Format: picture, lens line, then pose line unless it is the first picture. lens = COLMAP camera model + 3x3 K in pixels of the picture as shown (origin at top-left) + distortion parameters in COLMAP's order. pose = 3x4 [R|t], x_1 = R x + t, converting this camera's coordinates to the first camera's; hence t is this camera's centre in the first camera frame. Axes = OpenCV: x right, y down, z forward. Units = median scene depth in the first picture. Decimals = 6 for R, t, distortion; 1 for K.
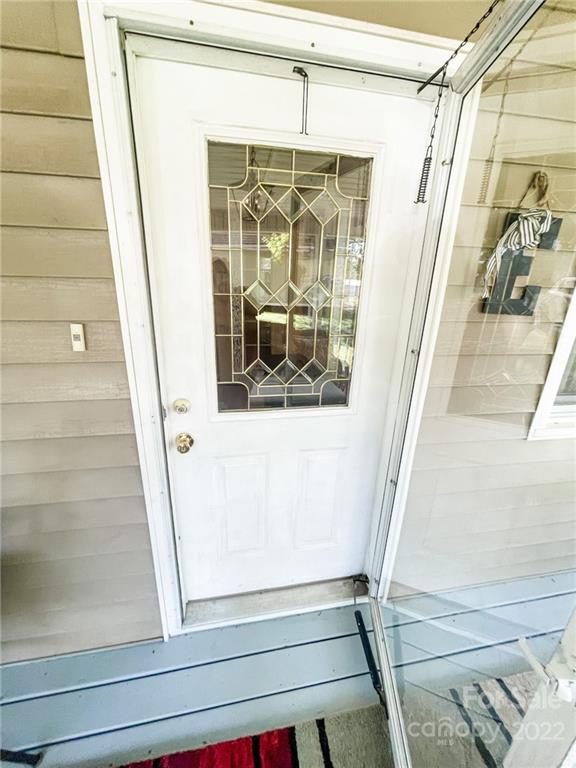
lens RADIAL K [[310.4, 0, 286.4], [0, 310.4, 380.4], [0, 0, 1]] dist [-0.000681, 0.000889]
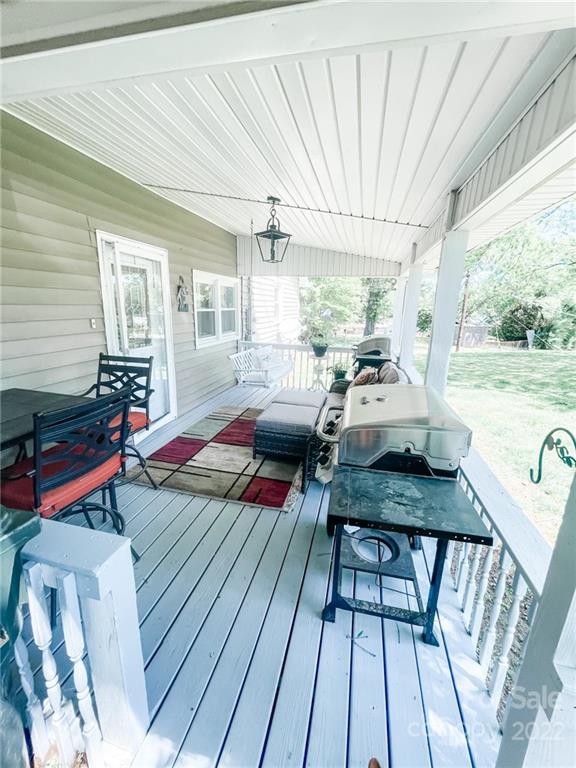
lens RADIAL K [[310.4, 0, 286.4], [0, 310.4, 380.4], [0, 0, 1]] dist [-0.000681, 0.000889]
pose [[0.407566, -0.233155, 0.882909, -2.211567], [0.283339, 0.951425, 0.120454, 0.459311], [-0.868107, 0.201069, 0.453831, -1.543722]]
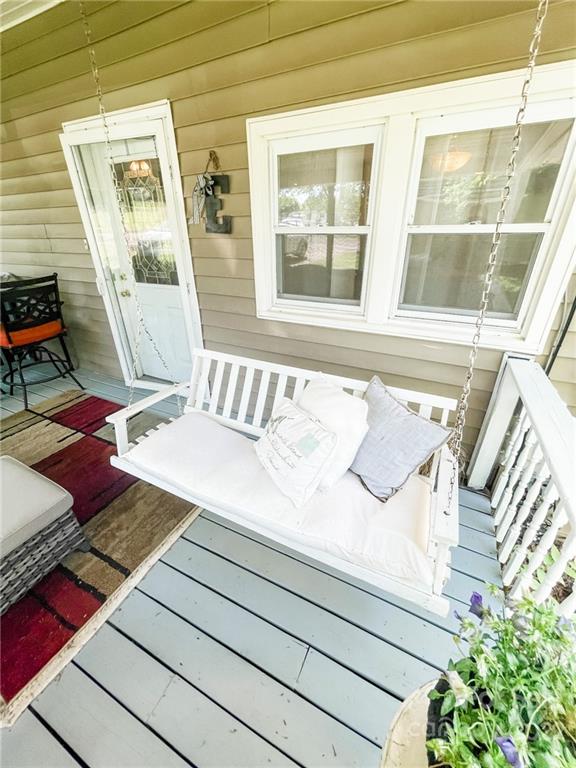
lens RADIAL K [[310.4, 0, 286.4], [0, 310.4, 380.4], [0, 0, 1]] dist [-0.000681, 0.000889]
pose [[0.806815, 0.230548, -0.543964, 2.242742], [-0.156330, 0.971210, 0.179755, 0.234155], [0.569746, -0.059991, 0.819628, -0.311221]]
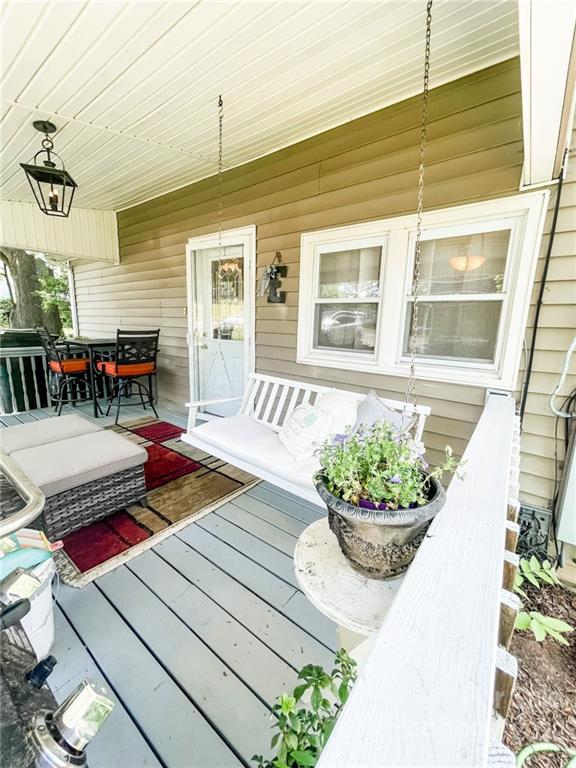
lens RADIAL K [[310.4, 0, 286.4], [0, 310.4, 380.4], [0, 0, 1]] dist [-0.000681, 0.000889]
pose [[0.679192, 0.130590, -0.722250, 2.731696], [-0.243764, 0.968322, -0.054150, 0.527399], [0.692299, 0.212837, 0.689509, -0.567555]]
